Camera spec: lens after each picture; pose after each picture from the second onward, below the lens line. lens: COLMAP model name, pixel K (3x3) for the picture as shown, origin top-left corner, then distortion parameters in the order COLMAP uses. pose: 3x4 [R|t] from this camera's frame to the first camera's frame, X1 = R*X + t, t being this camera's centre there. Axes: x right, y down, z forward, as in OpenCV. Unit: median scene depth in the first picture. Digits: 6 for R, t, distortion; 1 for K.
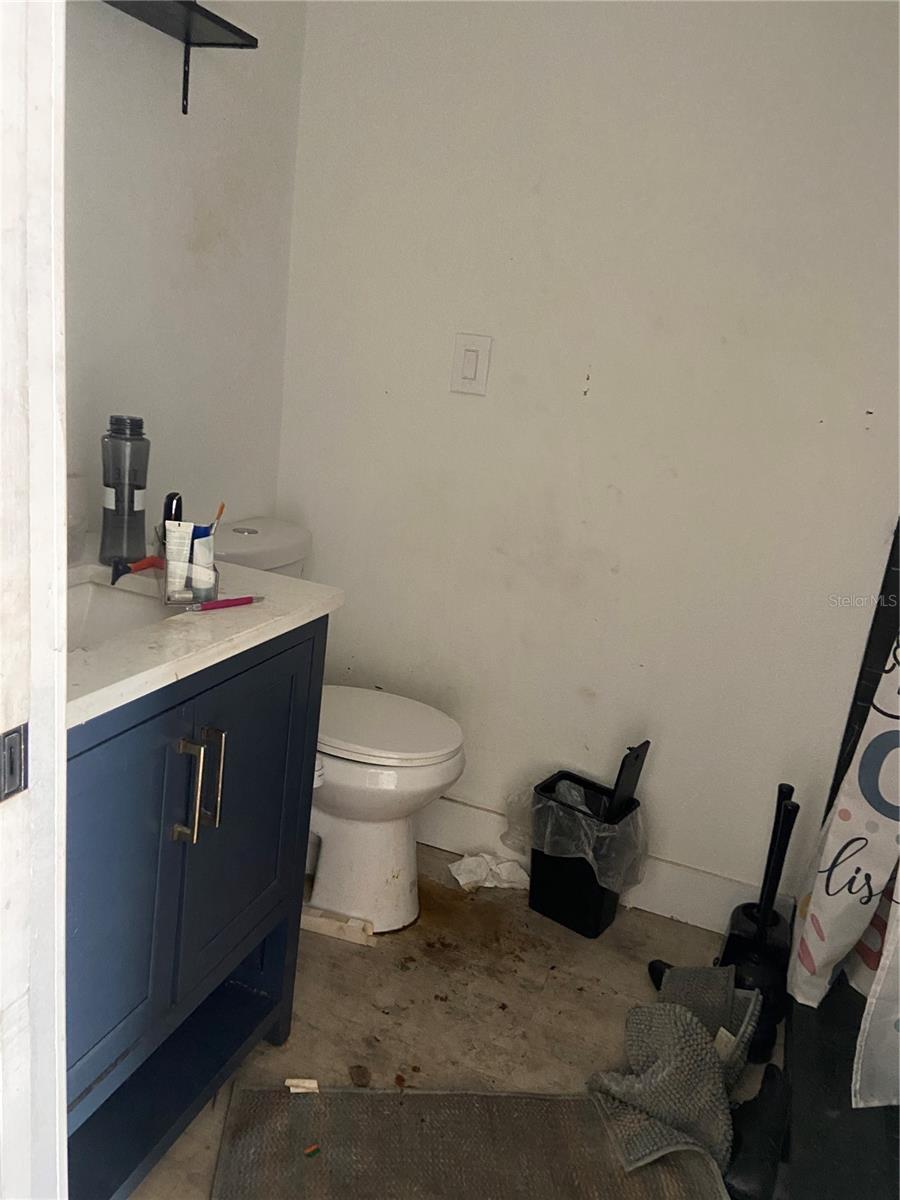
lens RADIAL K [[898.5, 0, 445.9], [0, 898.5, 597.8], [0, 0, 1]] dist [0.124211, -0.155297]
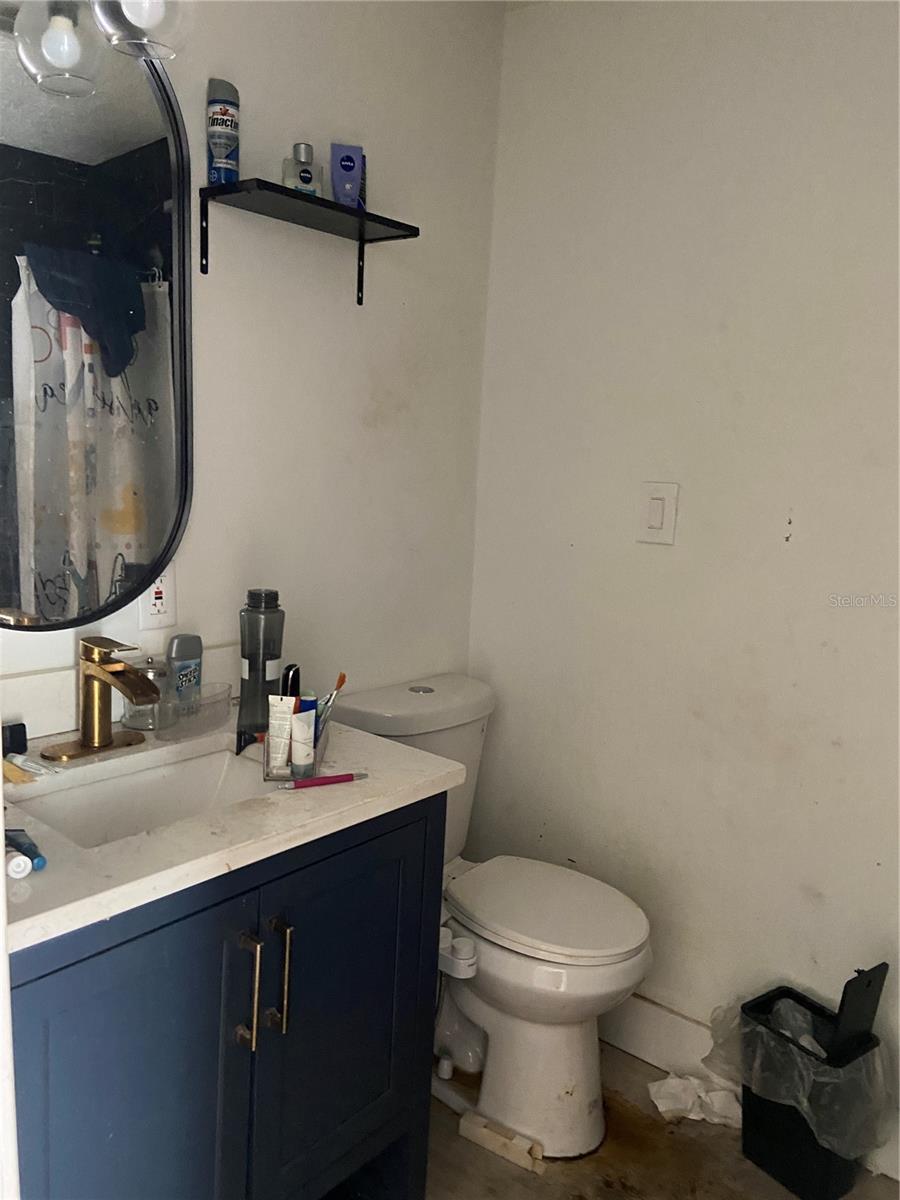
lens RADIAL K [[900.7, 0, 447.9], [0, 900.7, 608.7], [0, 0, 1]] dist [0.119306, -0.159324]
pose [[0.944067, -0.016192, -0.329355, 0.135867], [-0.028130, 0.991198, -0.129363, -0.036443], [0.328551, 0.131392, 0.935302, 0.078512]]
